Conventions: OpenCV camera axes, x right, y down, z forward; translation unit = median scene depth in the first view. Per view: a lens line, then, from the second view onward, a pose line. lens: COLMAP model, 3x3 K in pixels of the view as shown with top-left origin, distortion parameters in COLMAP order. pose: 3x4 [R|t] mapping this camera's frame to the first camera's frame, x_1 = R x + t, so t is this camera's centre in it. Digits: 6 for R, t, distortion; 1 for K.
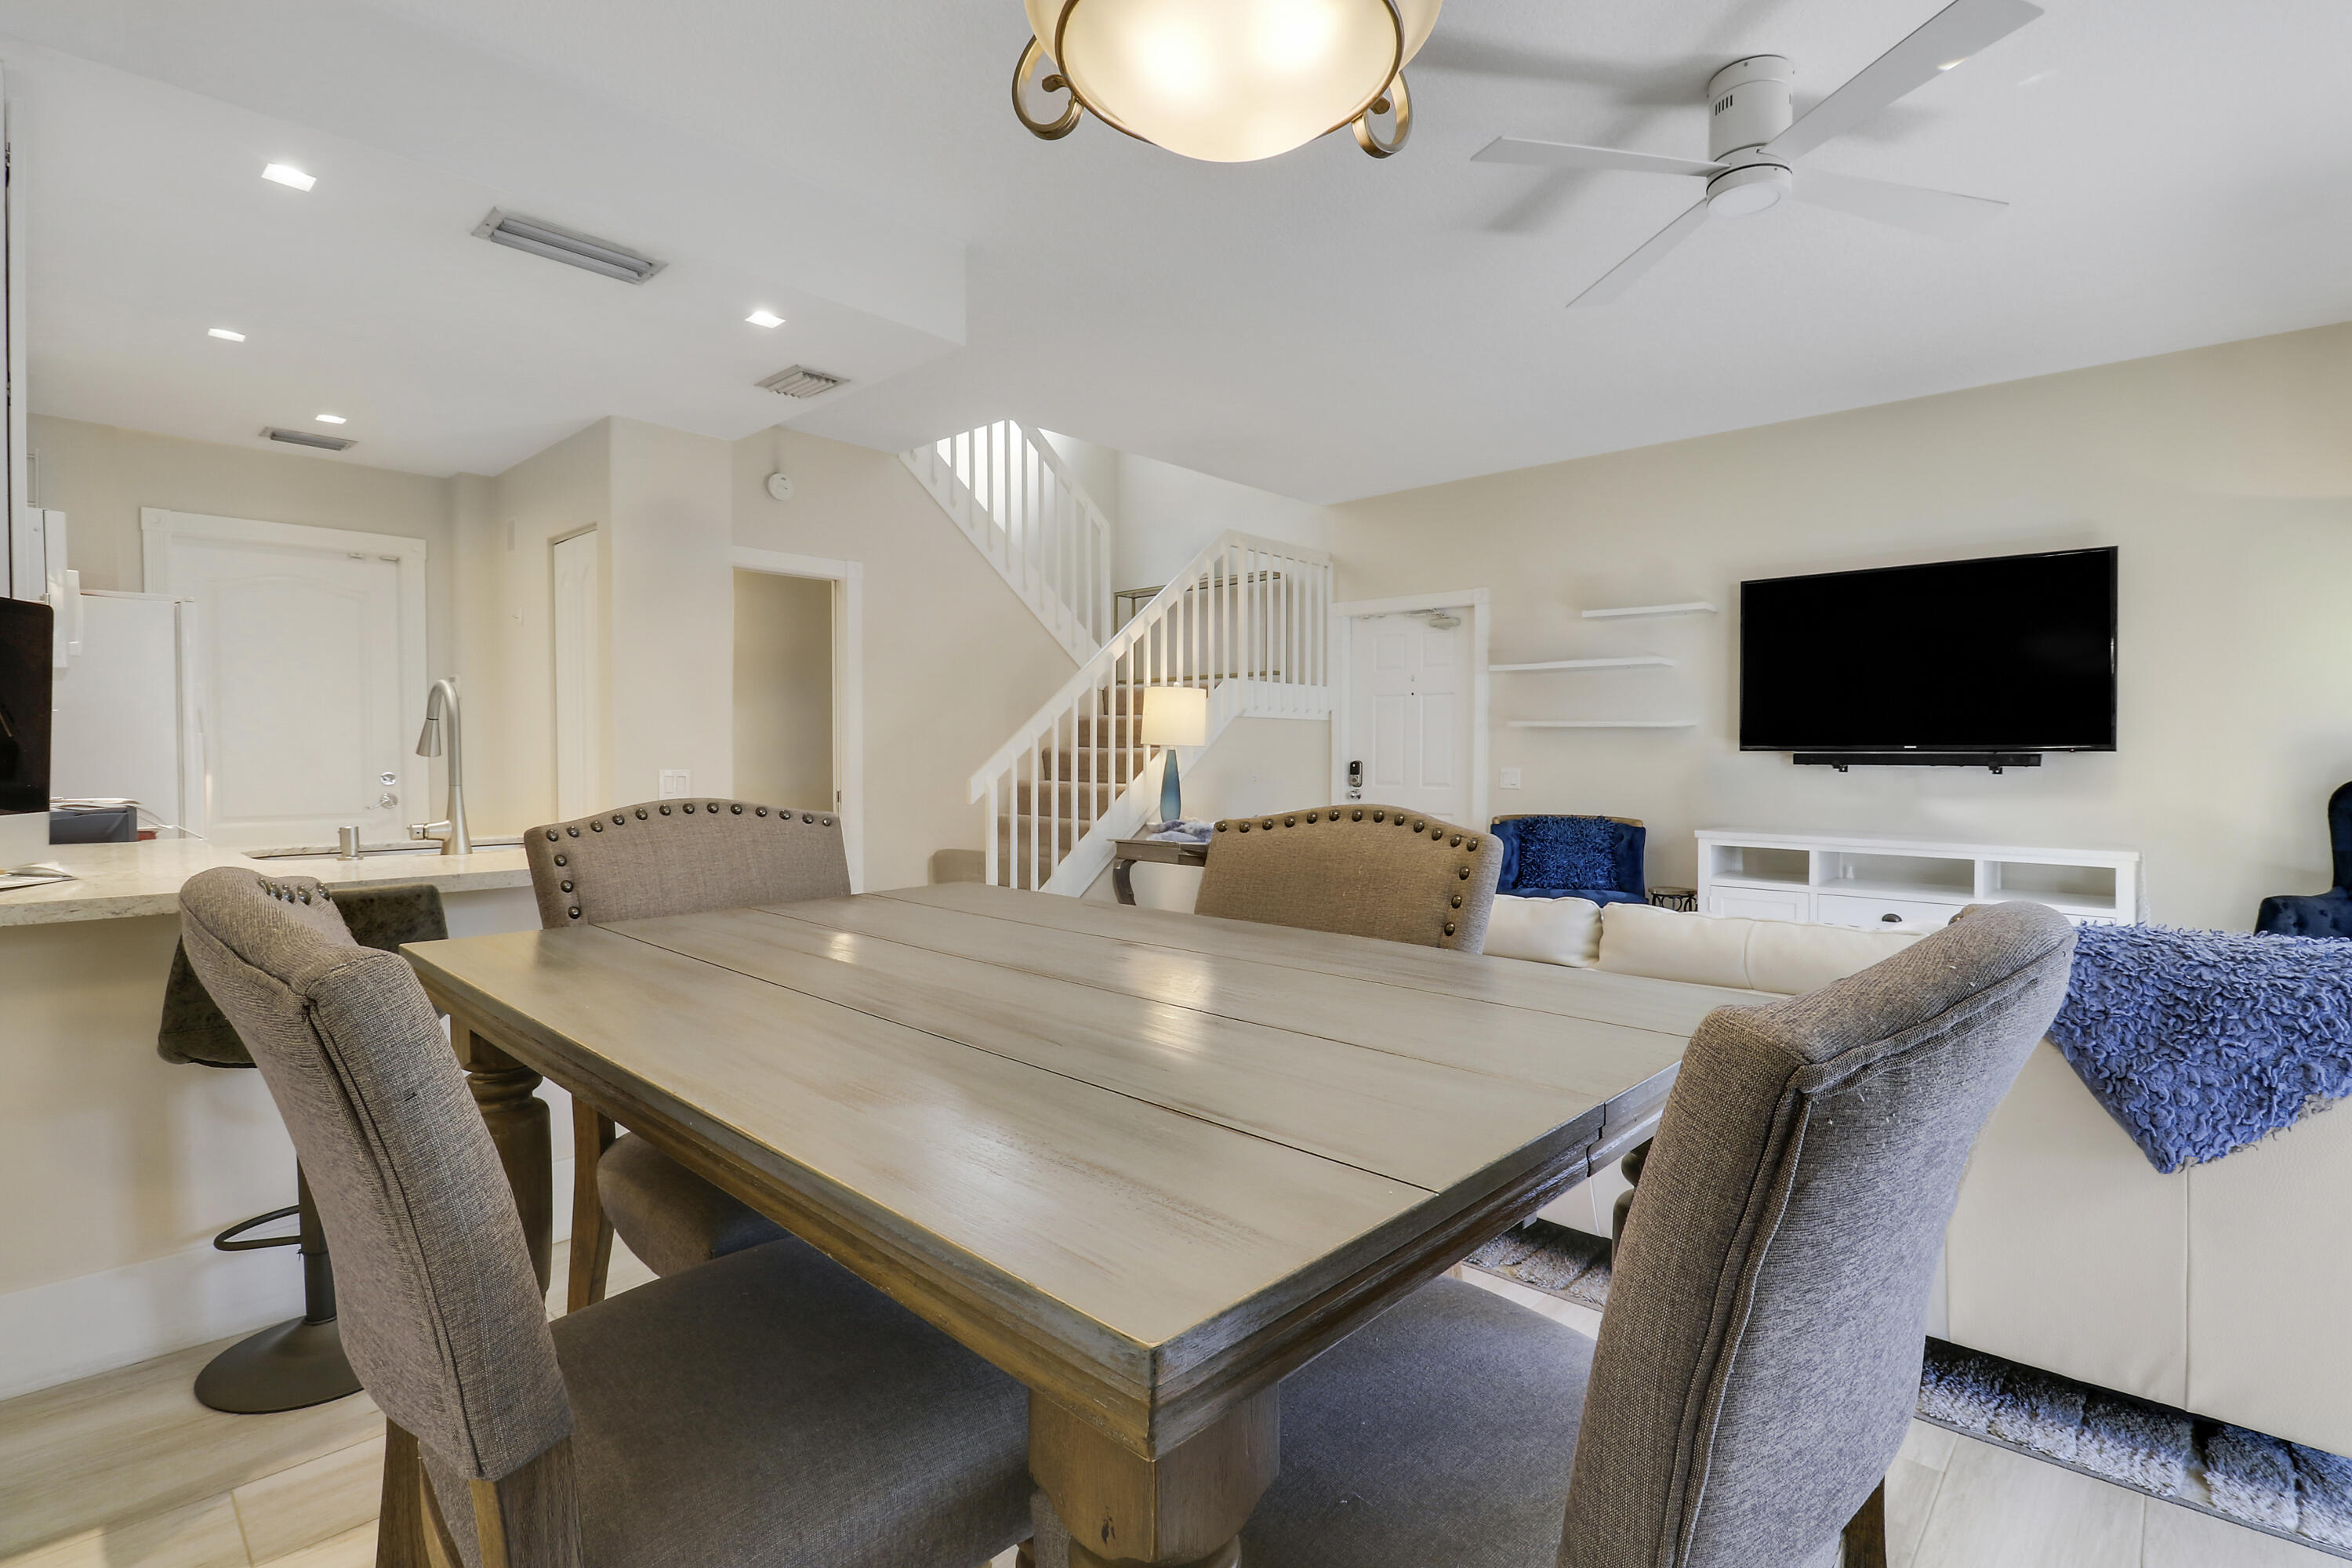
lens RADIAL K [[1074.1, 0, 1166.5], [0, 1074.1, 771.2], [0, 0, 1]] dist [-0.026393, -0.002318]
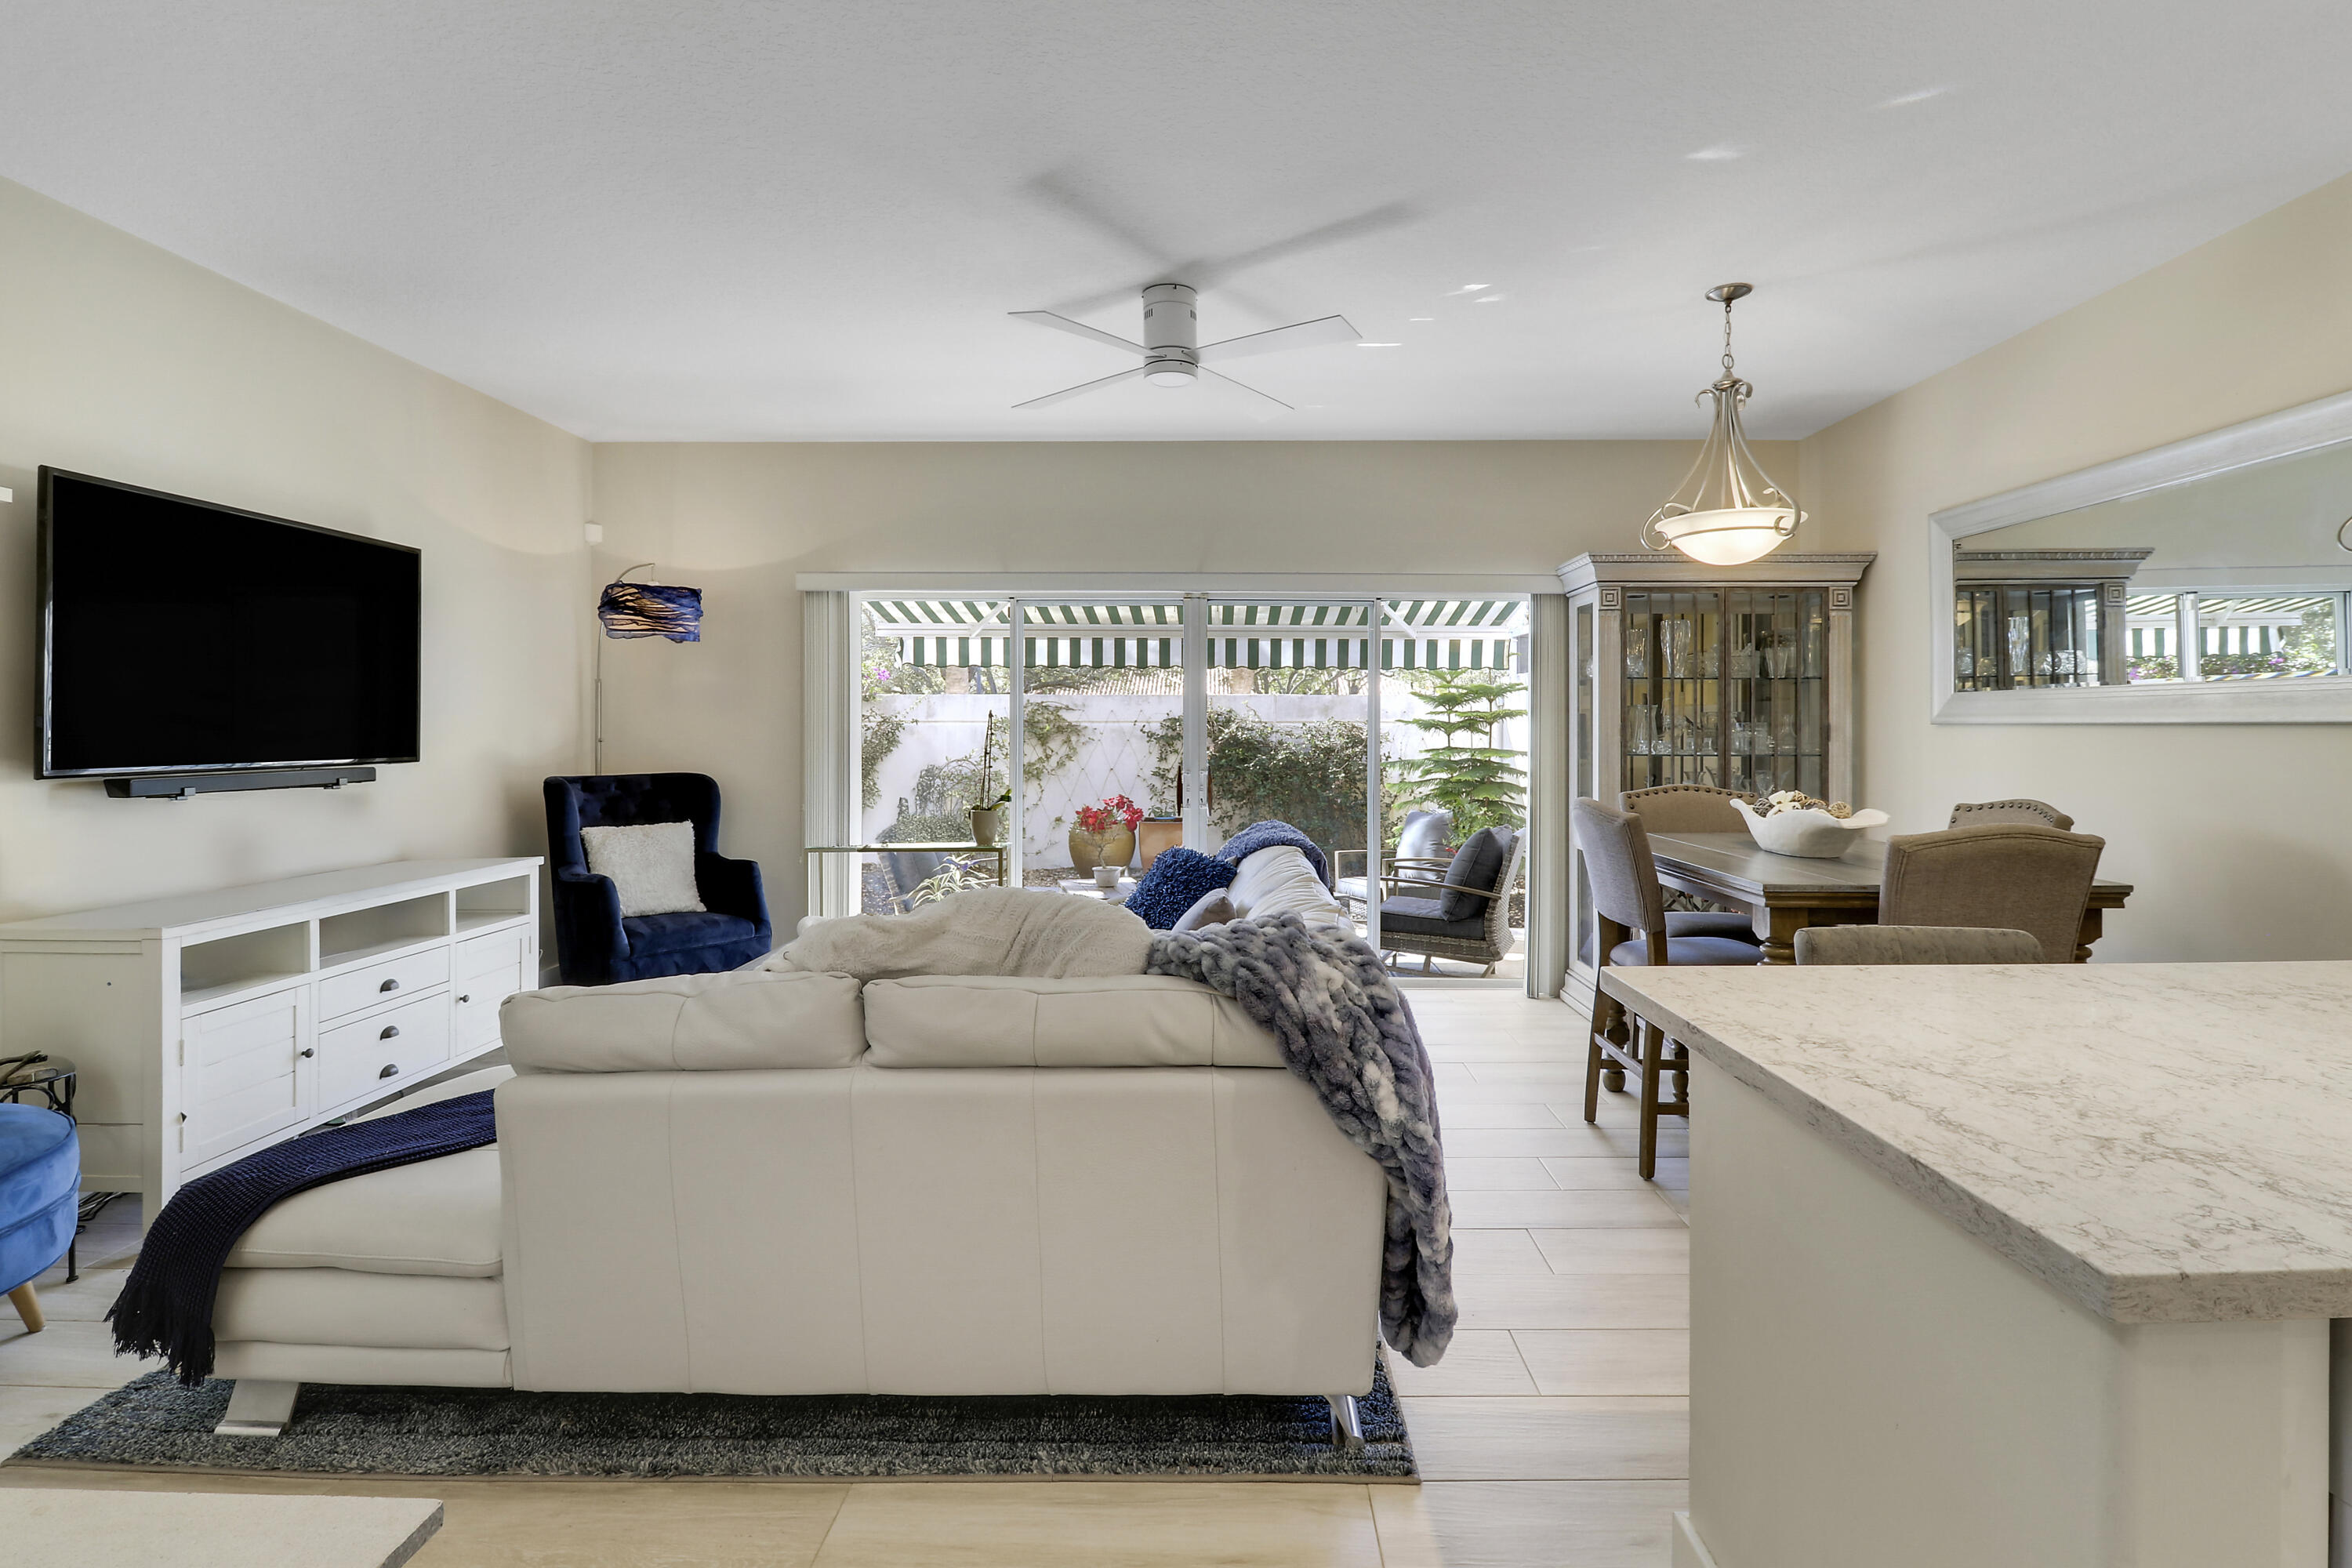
lens RADIAL K [[1125.6, 0, 1218.2], [0, 1125.6, 732.2], [0, 0, 1]] dist [0.005332, -0.004369]
pose [[-0.684469, -0.003405, 0.729034, -0.282254], [0.012516, 0.999787, 0.016420, -0.044738], [-0.728934, 0.020364, -0.684281, 0.964507]]
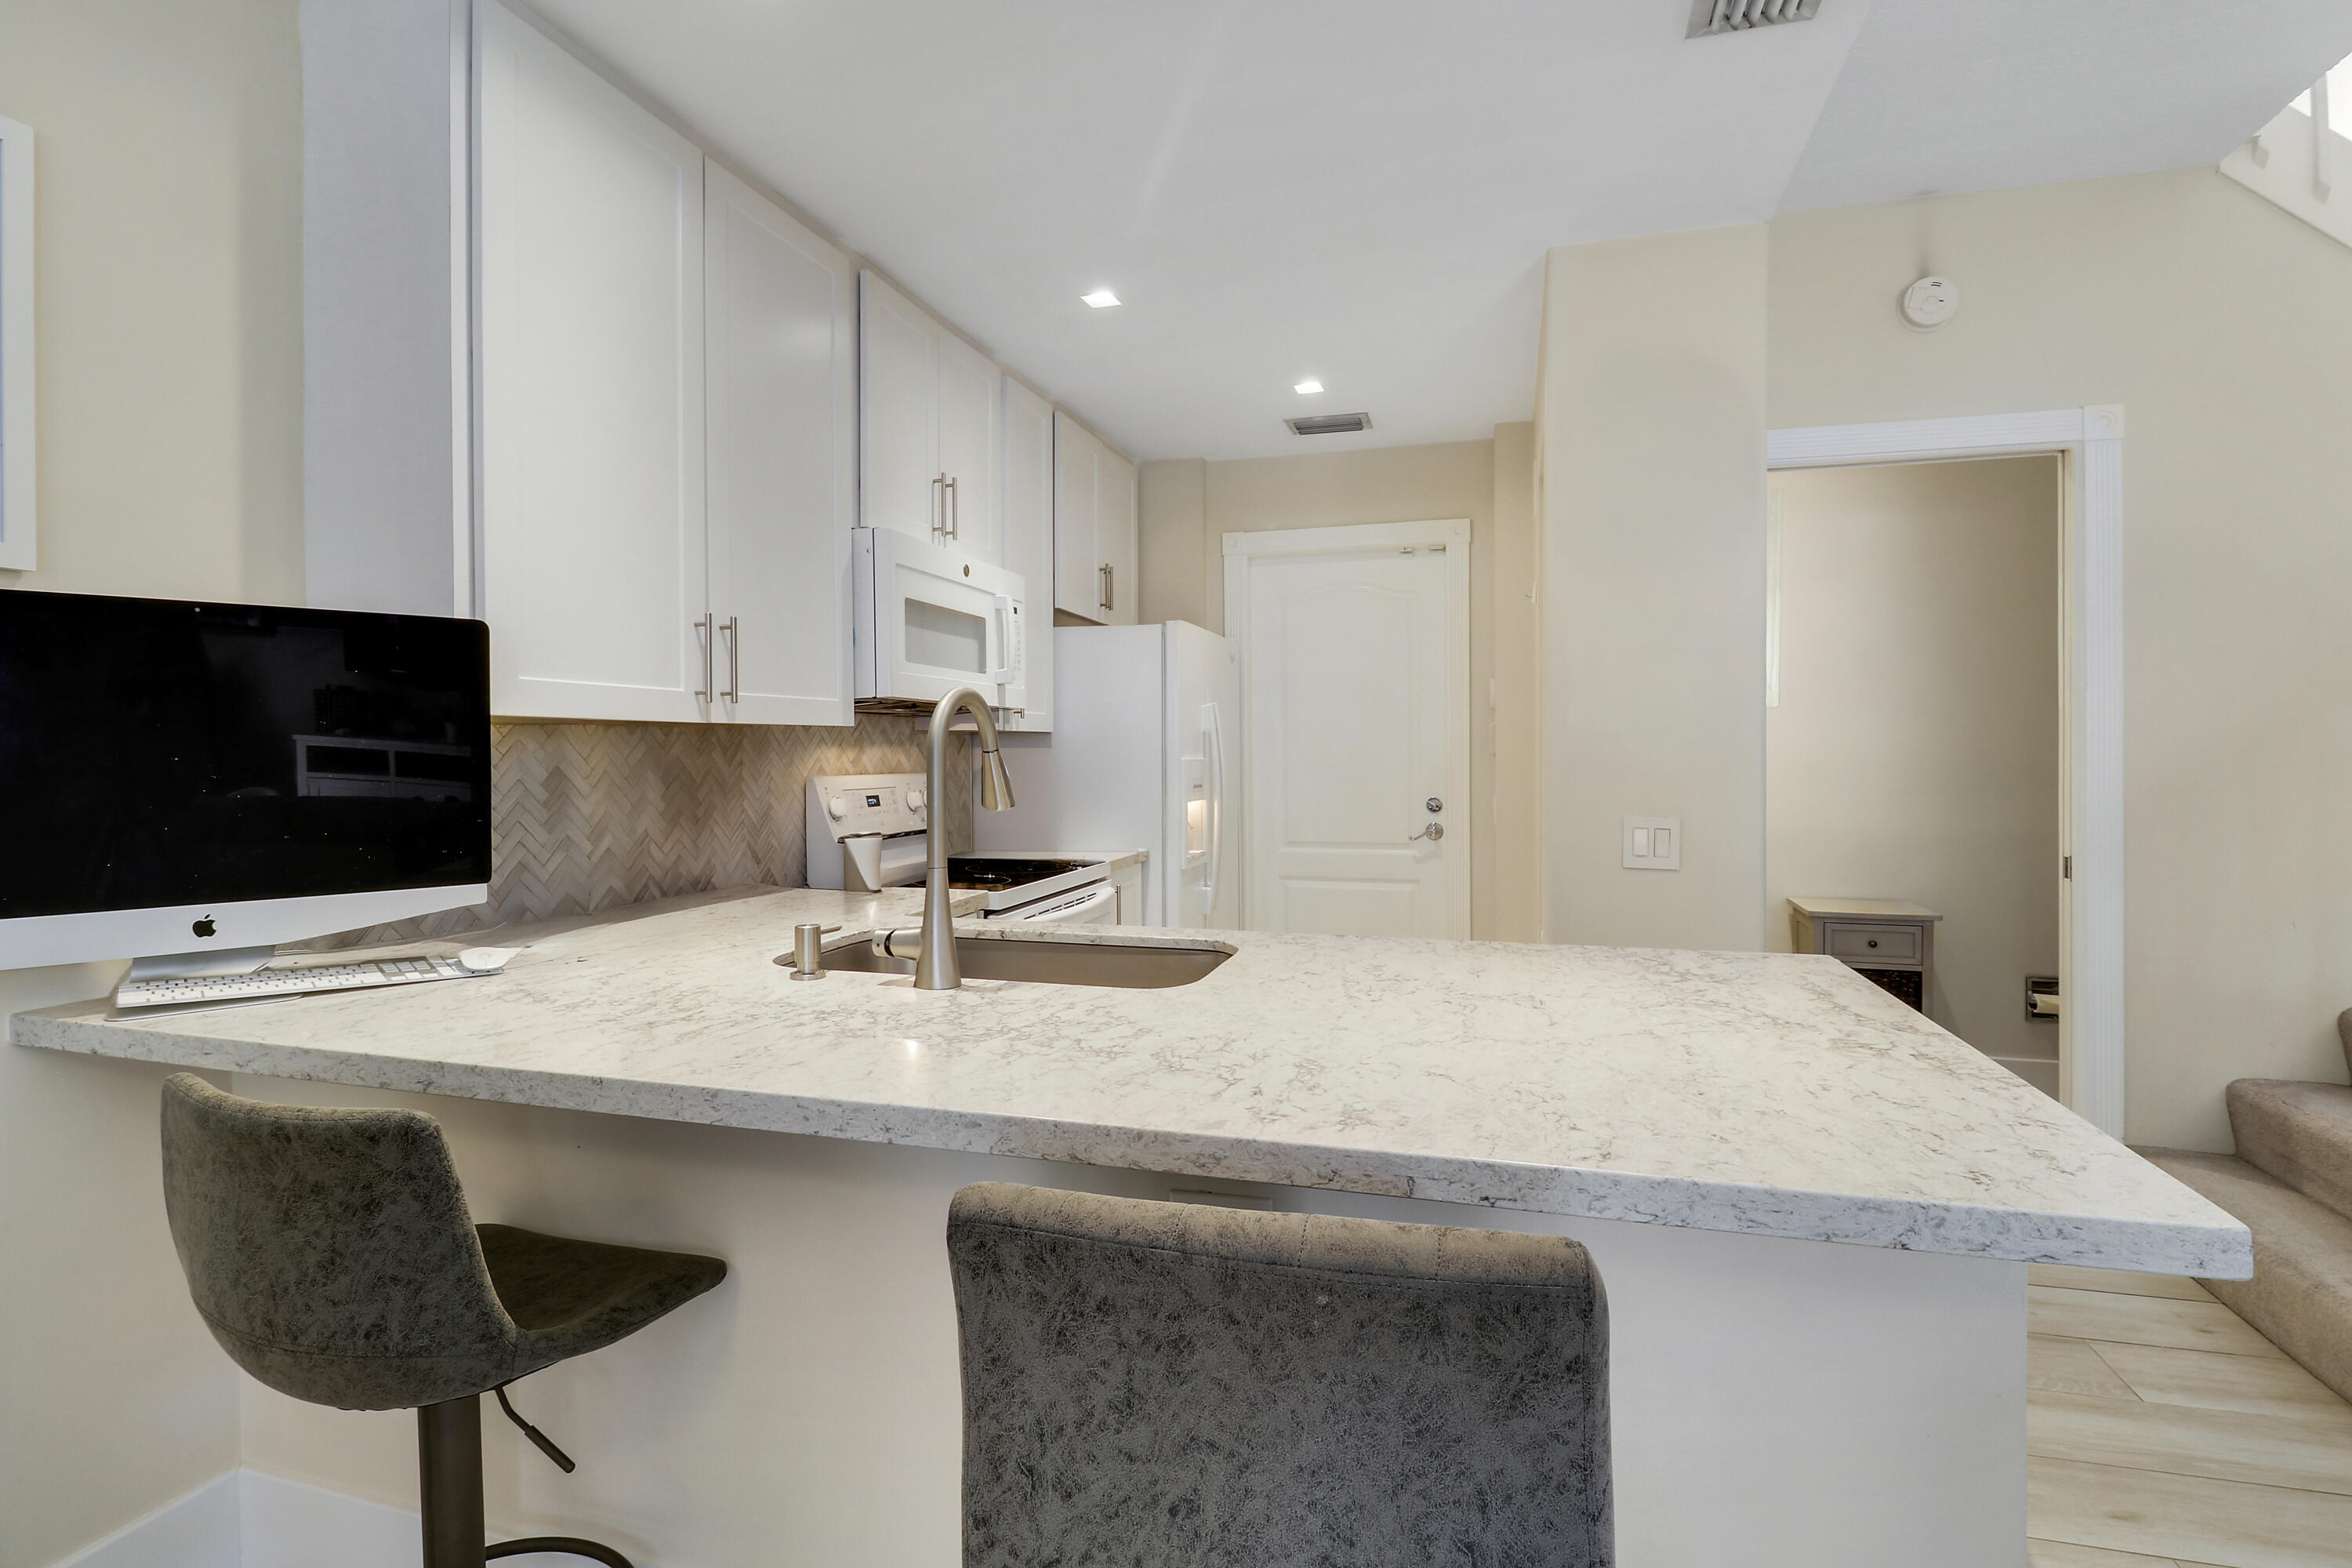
lens RADIAL K [[1074.1, 0, 1164.8], [0, 1074.1, 777.0], [0, 0, 1]] dist [-0.026393, -0.002318]
pose [[0.441574, 0.016874, -0.897066, -0.045343], [-0.013148, 0.999837, 0.012335, -0.022112], [0.897129, 0.006348, 0.441724, 0.420709]]
